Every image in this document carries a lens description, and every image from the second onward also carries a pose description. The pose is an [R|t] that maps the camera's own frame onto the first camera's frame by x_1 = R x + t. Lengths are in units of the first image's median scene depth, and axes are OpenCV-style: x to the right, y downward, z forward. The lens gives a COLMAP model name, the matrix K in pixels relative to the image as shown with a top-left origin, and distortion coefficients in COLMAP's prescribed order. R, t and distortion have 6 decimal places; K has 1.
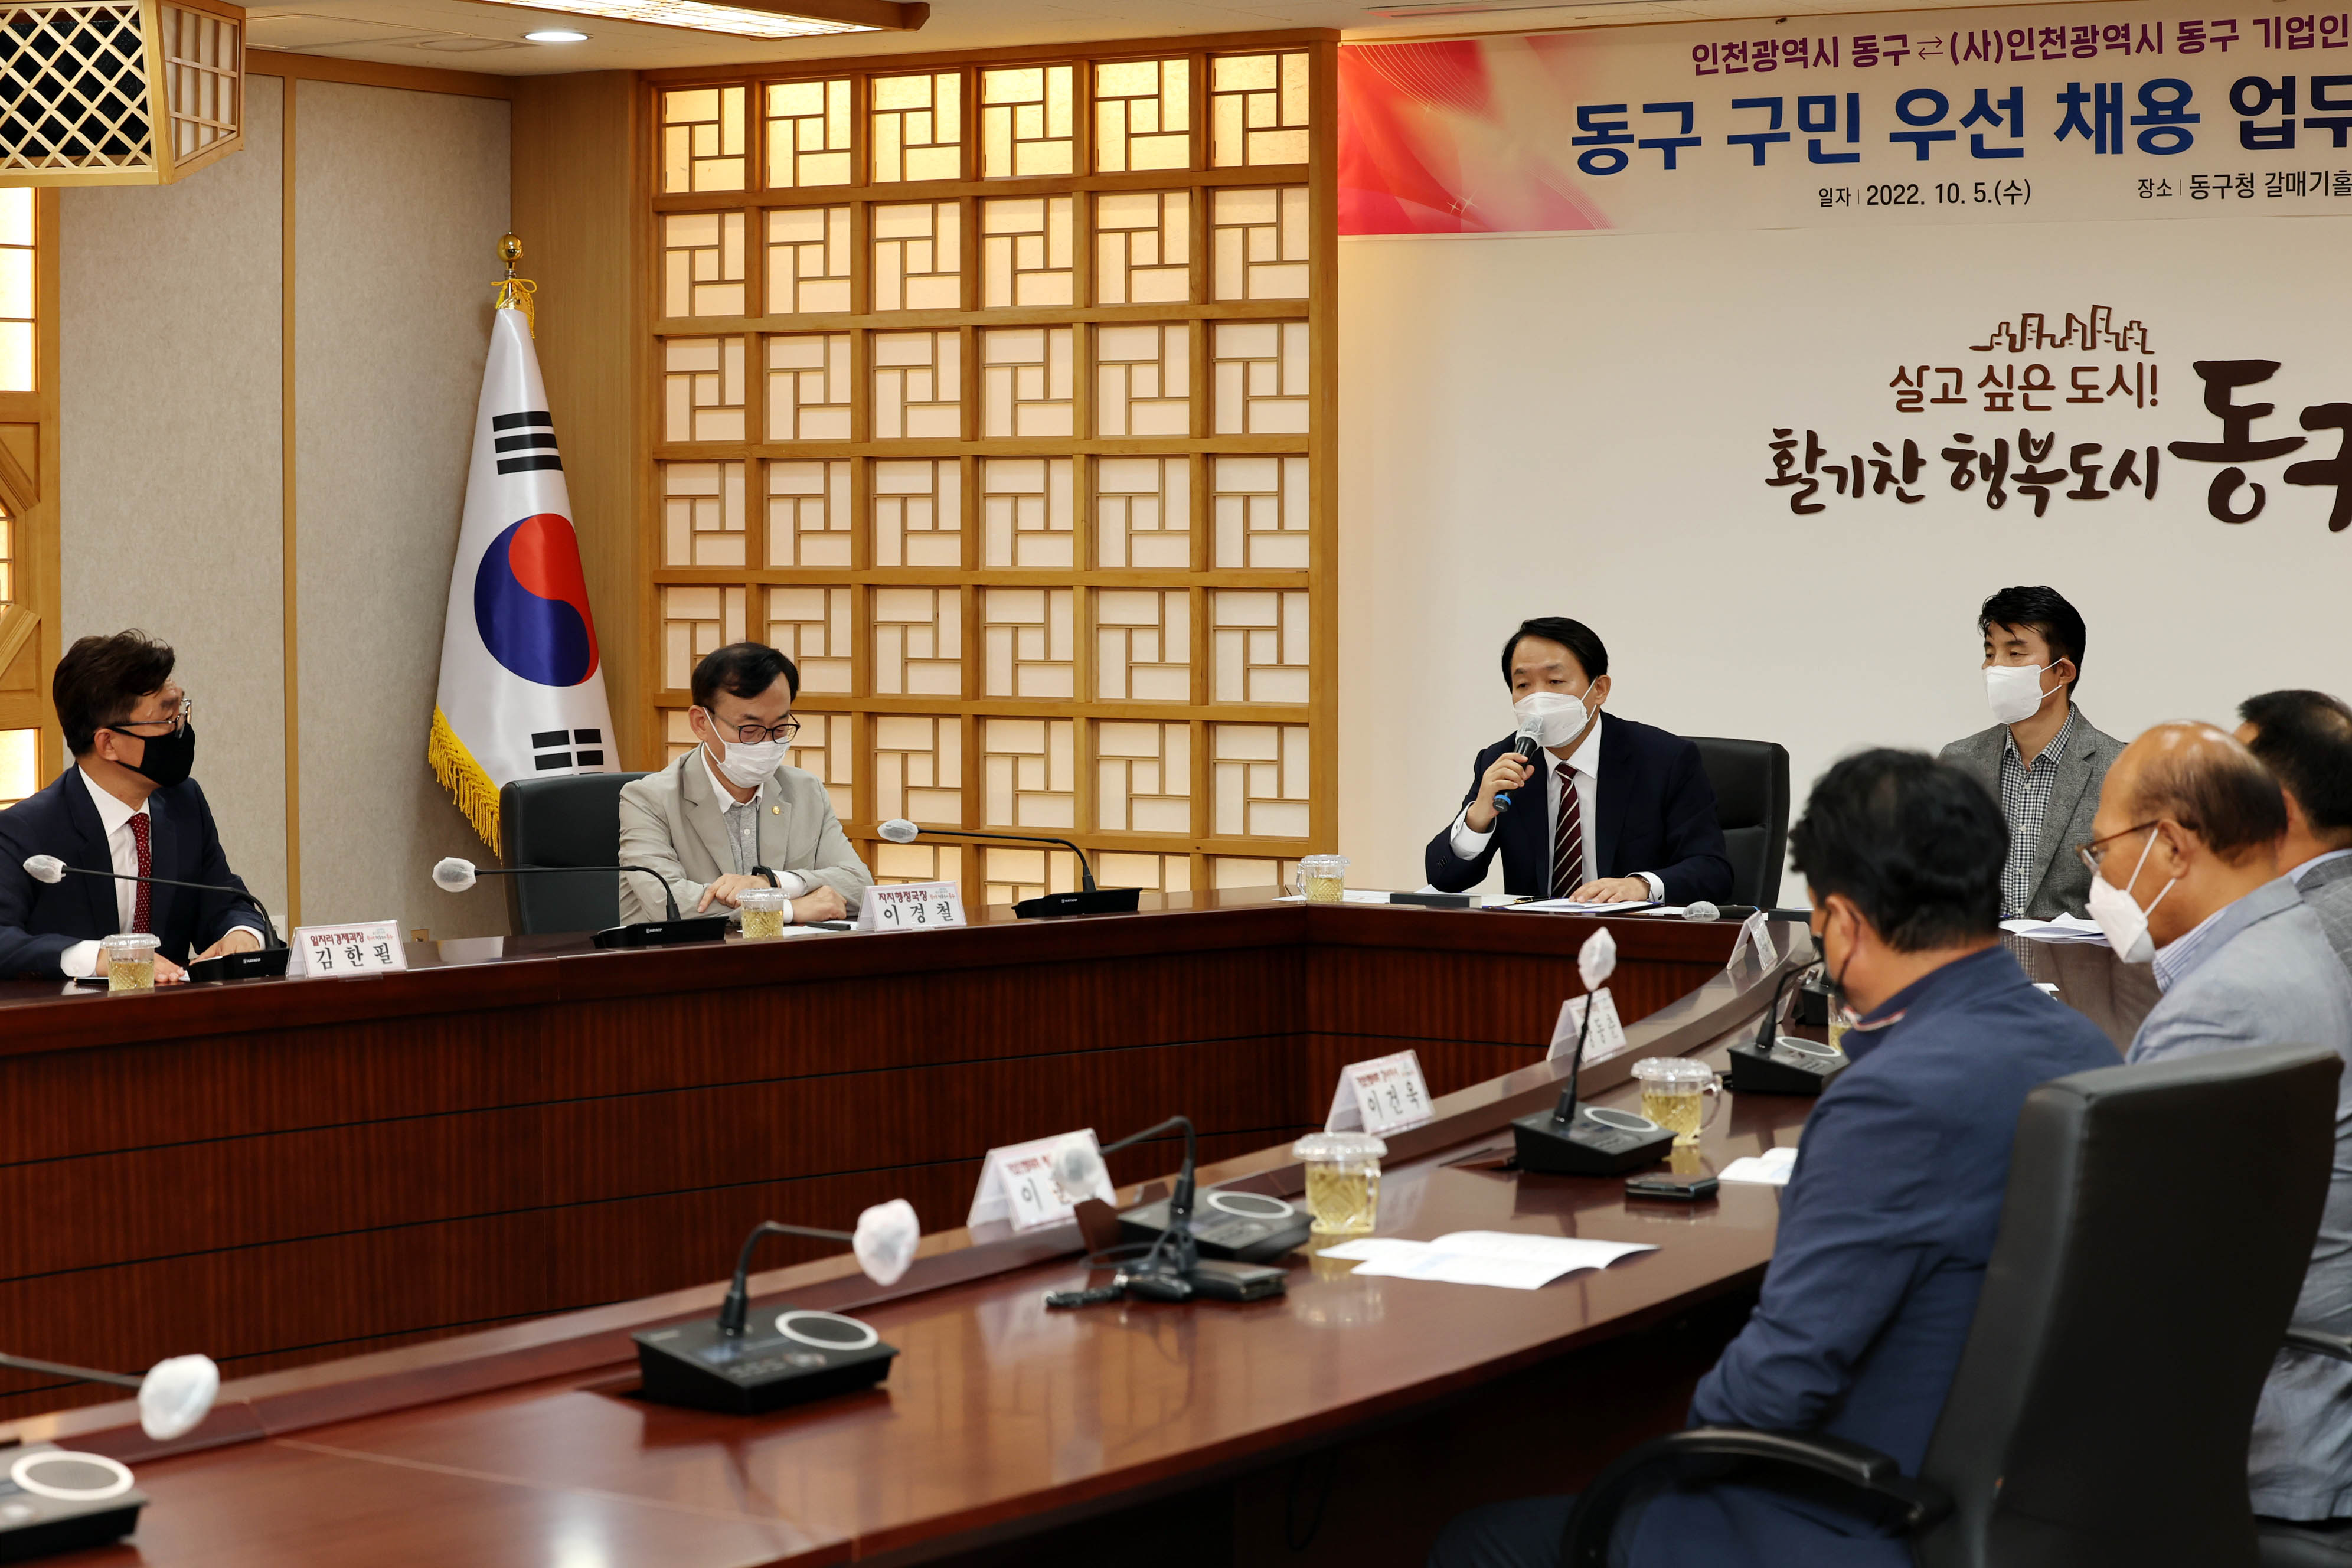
lens RADIAL K [[4992.0, 0, 1175.5], [0, 4992.0, 957.0], [0, 0, 1]] dist [-0.202526, 0.000000]
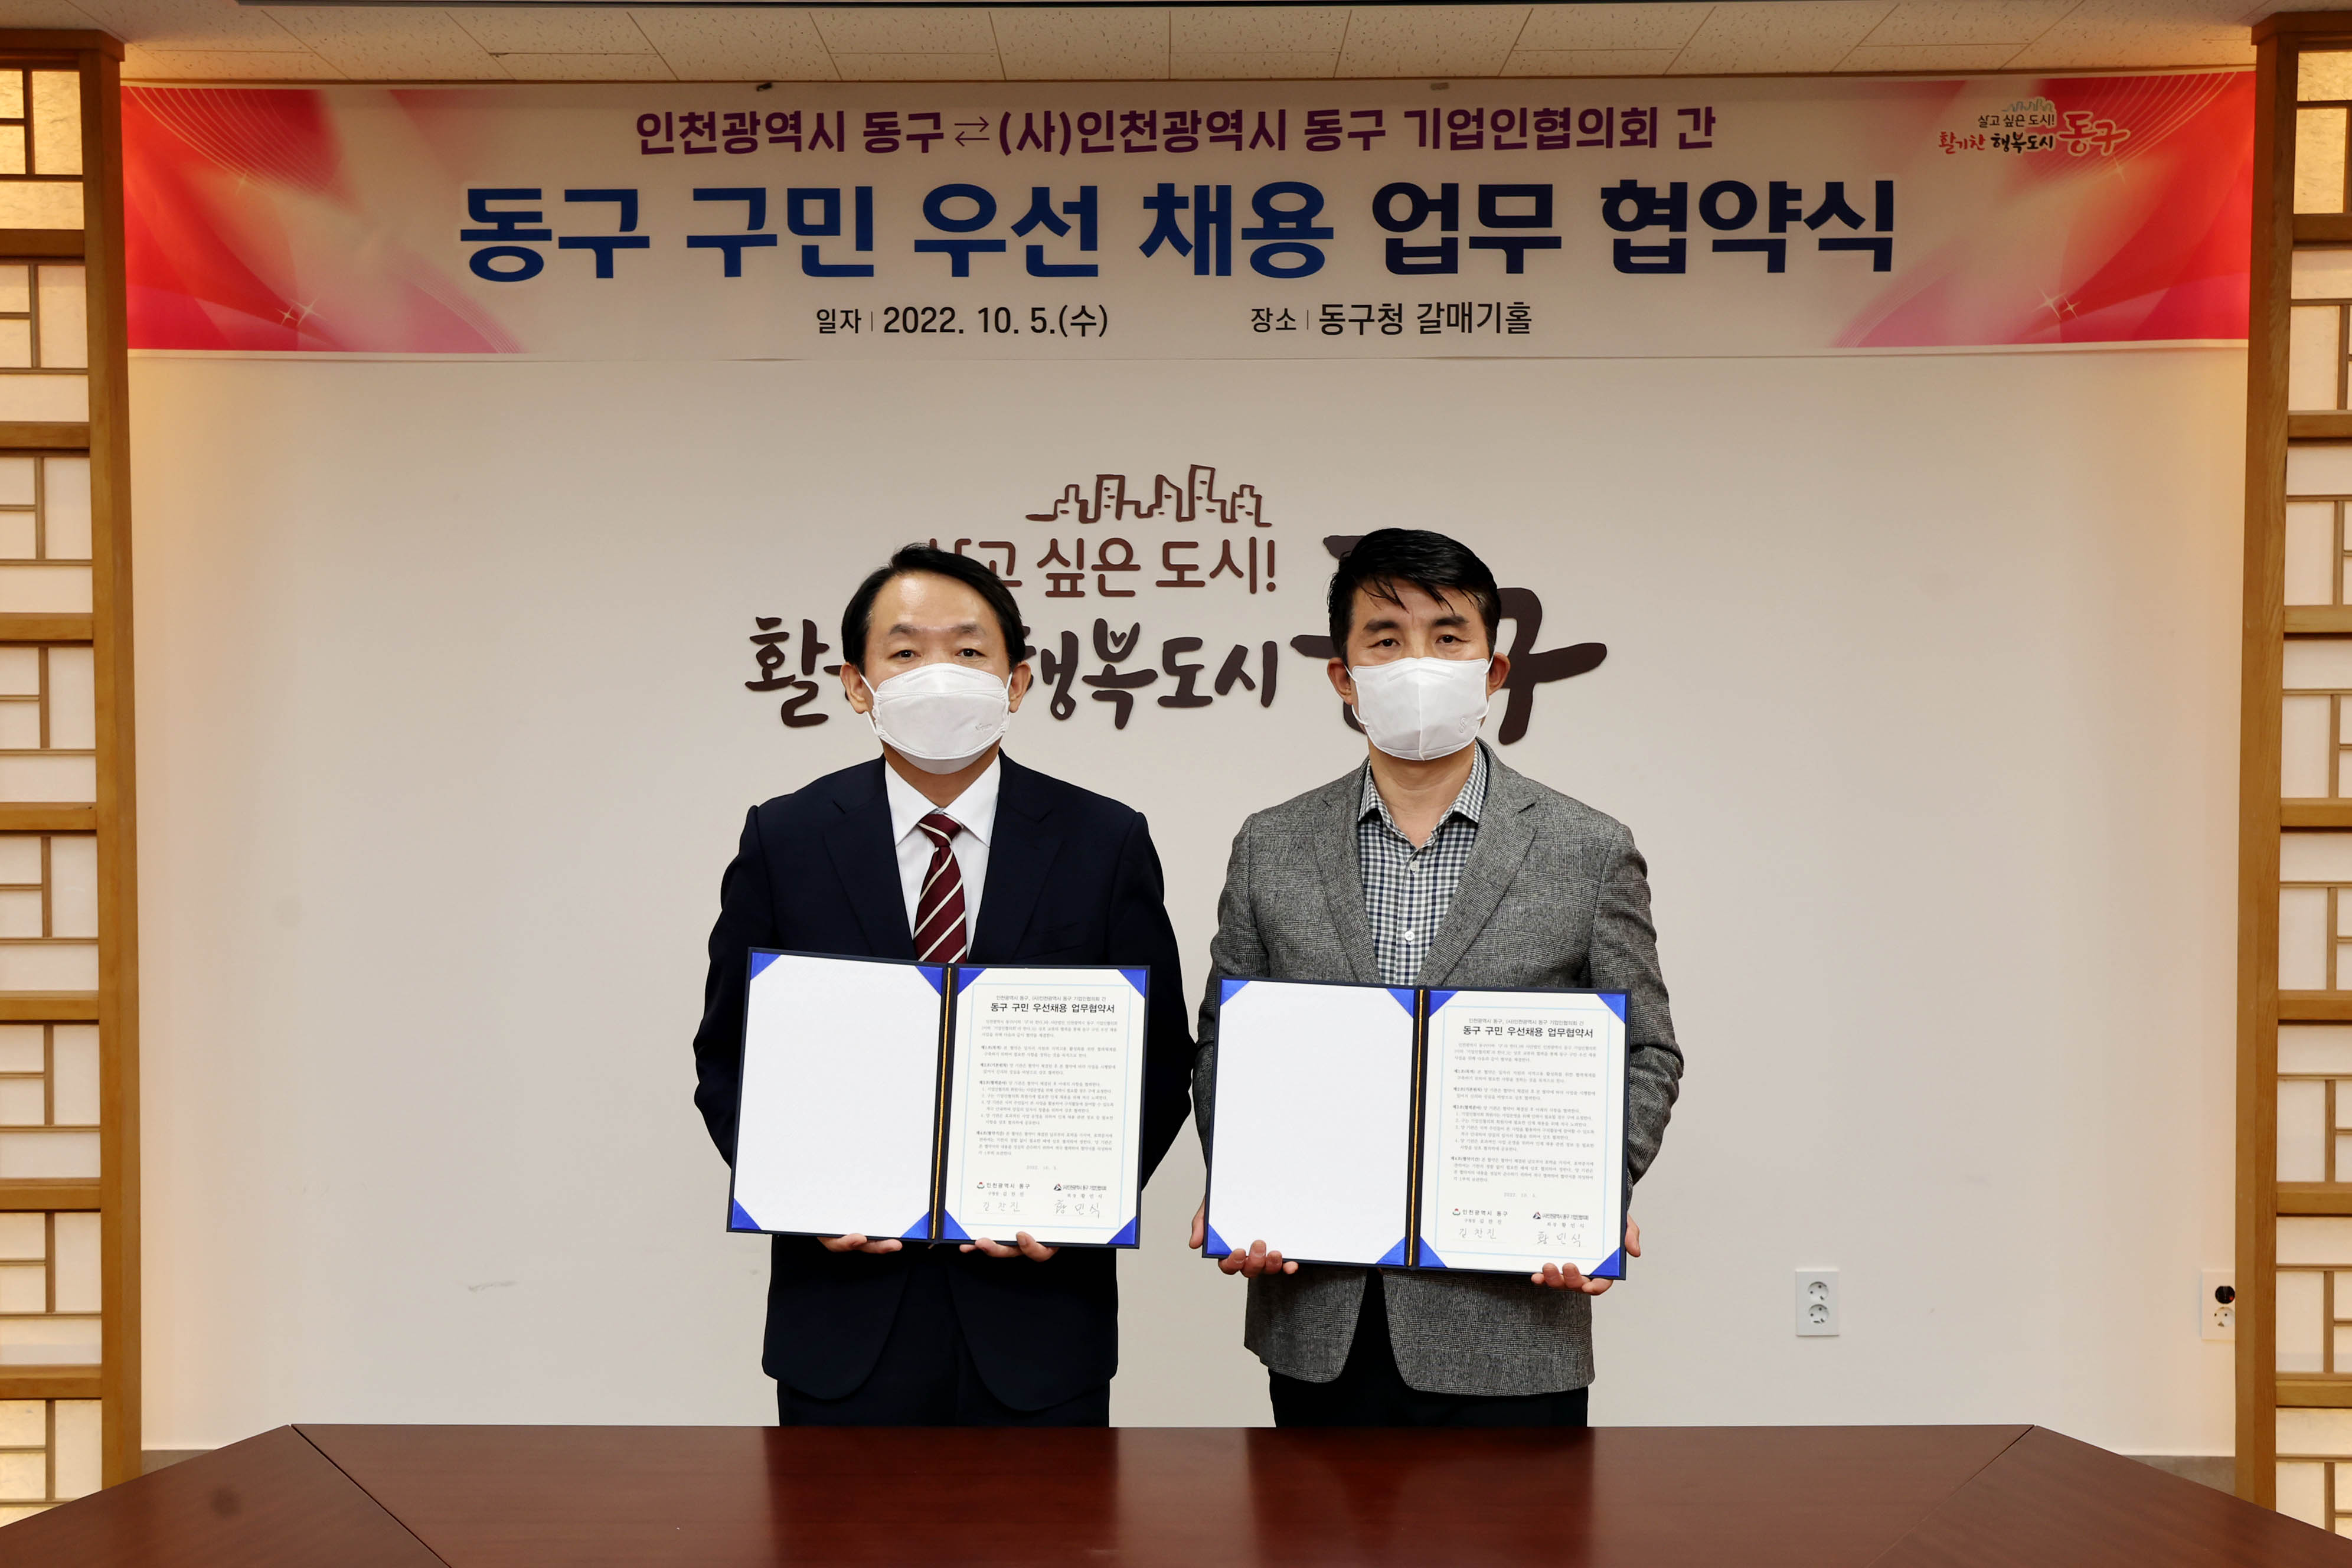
lens RADIAL K [[2517.1, 0, 1138.2], [0, 2517.1, 825.2], [0, 0, 1]] dist [0.047483, 0.000000]
pose [[0.858556, -0.017280, 0.512429, -0.032584], [0.044871, 0.998130, -0.041521, -0.056103], [-0.510753, 0.058641, 0.857725, 0.648291]]
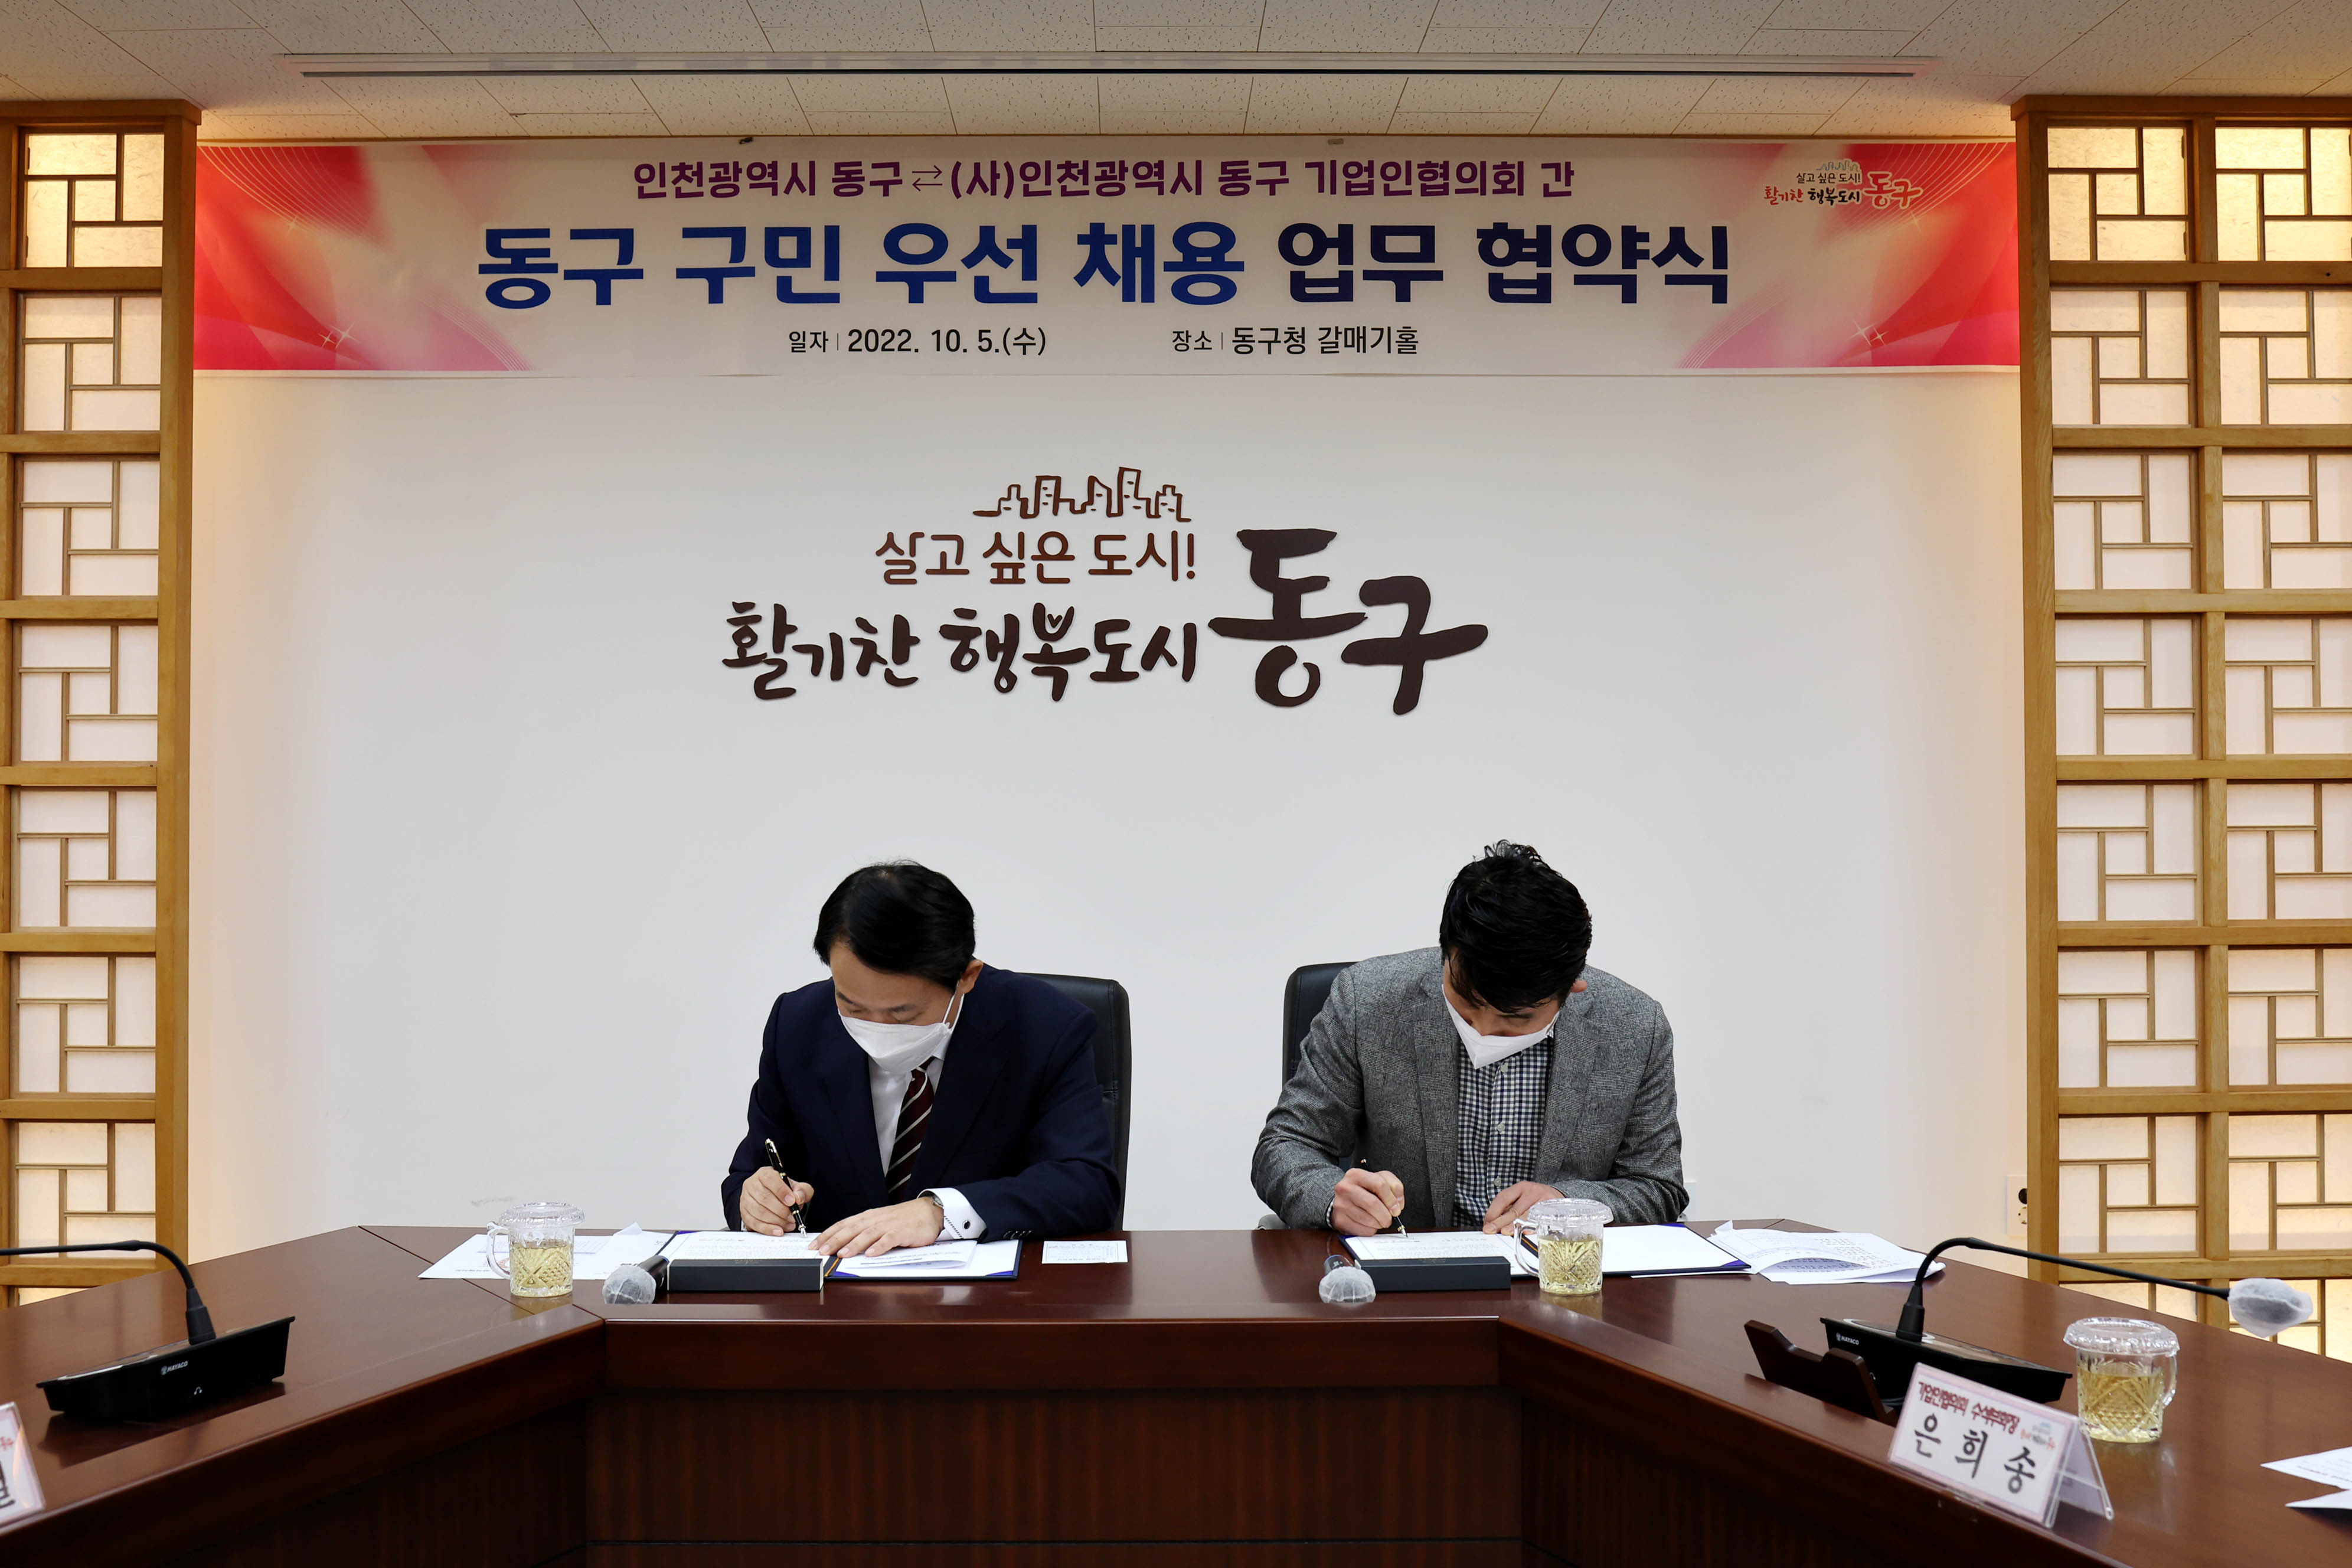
lens RADIAL K [[2620.4, 0, 1179.0], [0, 2620.4, 752.0], [0, 0, 1]] dist [-0.066899, 0.000000]
pose [[0.846399, 0.010549, 0.532445, -0.060069], [0.047808, 0.994262, -0.095697, -0.032928], [-0.530400, 0.106453, 0.841038, 0.588088]]
